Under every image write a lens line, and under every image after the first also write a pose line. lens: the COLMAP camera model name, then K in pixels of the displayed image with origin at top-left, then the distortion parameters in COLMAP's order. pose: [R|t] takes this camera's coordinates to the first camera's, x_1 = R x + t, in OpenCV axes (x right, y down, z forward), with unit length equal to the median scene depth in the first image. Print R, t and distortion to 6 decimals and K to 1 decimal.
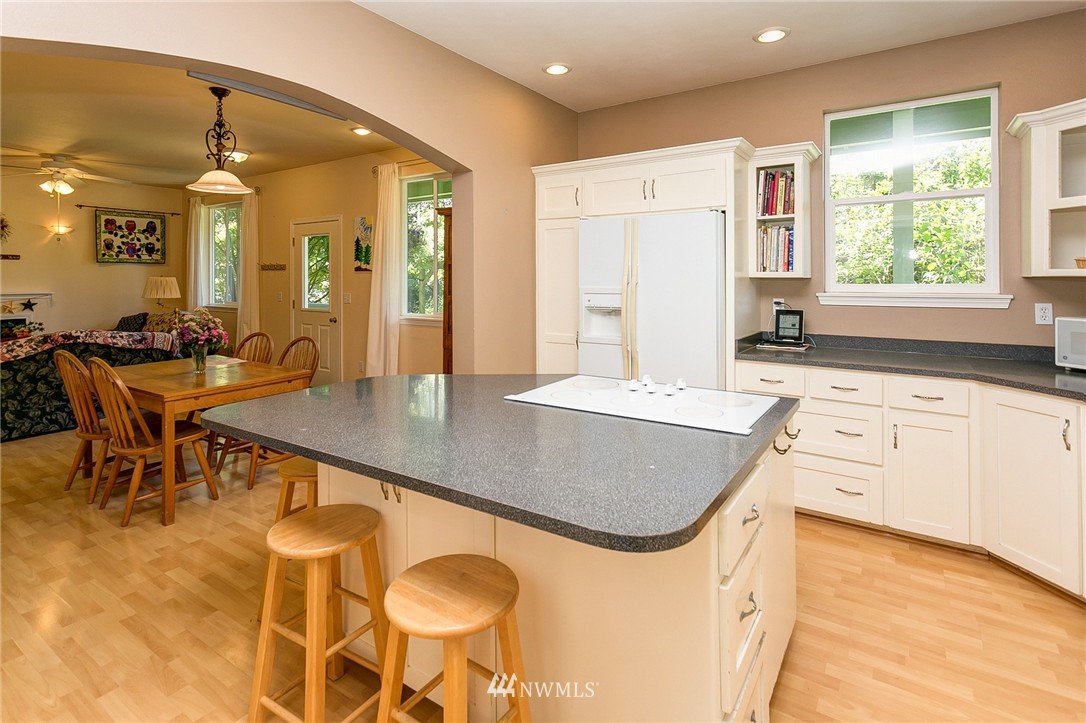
lens RADIAL K [[556.5, 0, 539.9], [0, 556.5, 270.3], [0, 0, 1]] dist [0.024013, -0.000435]
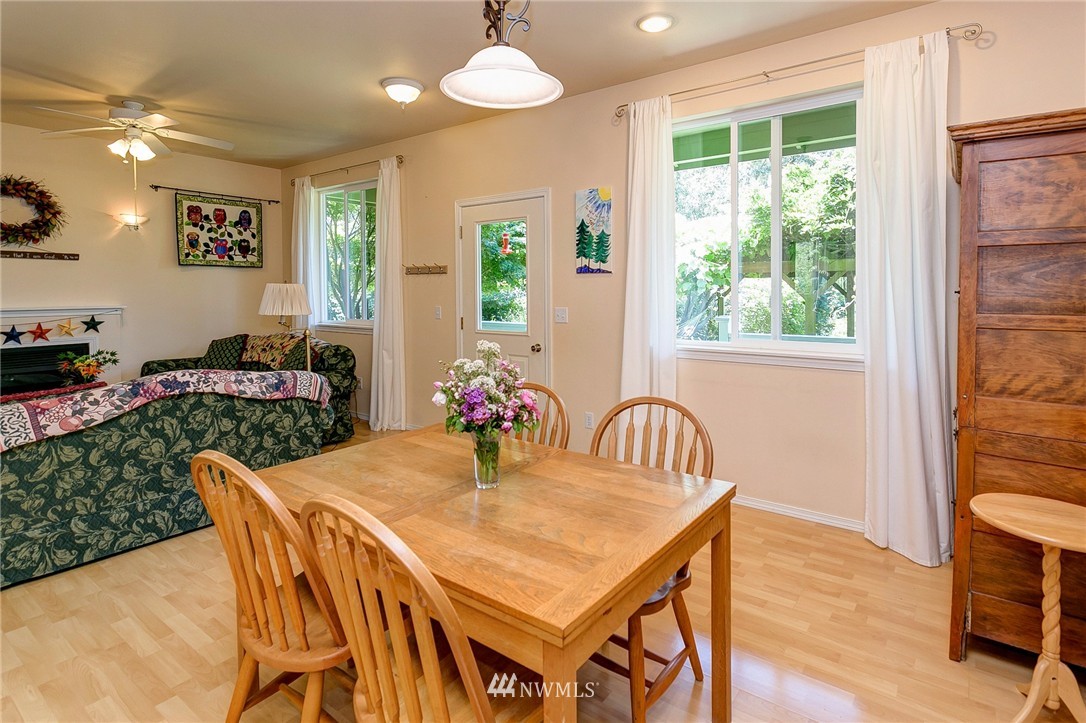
lens RADIAL K [[556.5, 0, 546.1], [0, 556.5, 294.6], [0, 0, 1]] dist [0.024013, -0.000435]
pose [[0.999286, -0.002460, -0.037705, -0.344705], [0.003287, 0.999755, 0.021883, 0.011862], [0.037642, -0.021991, 0.999049, 0.354244]]
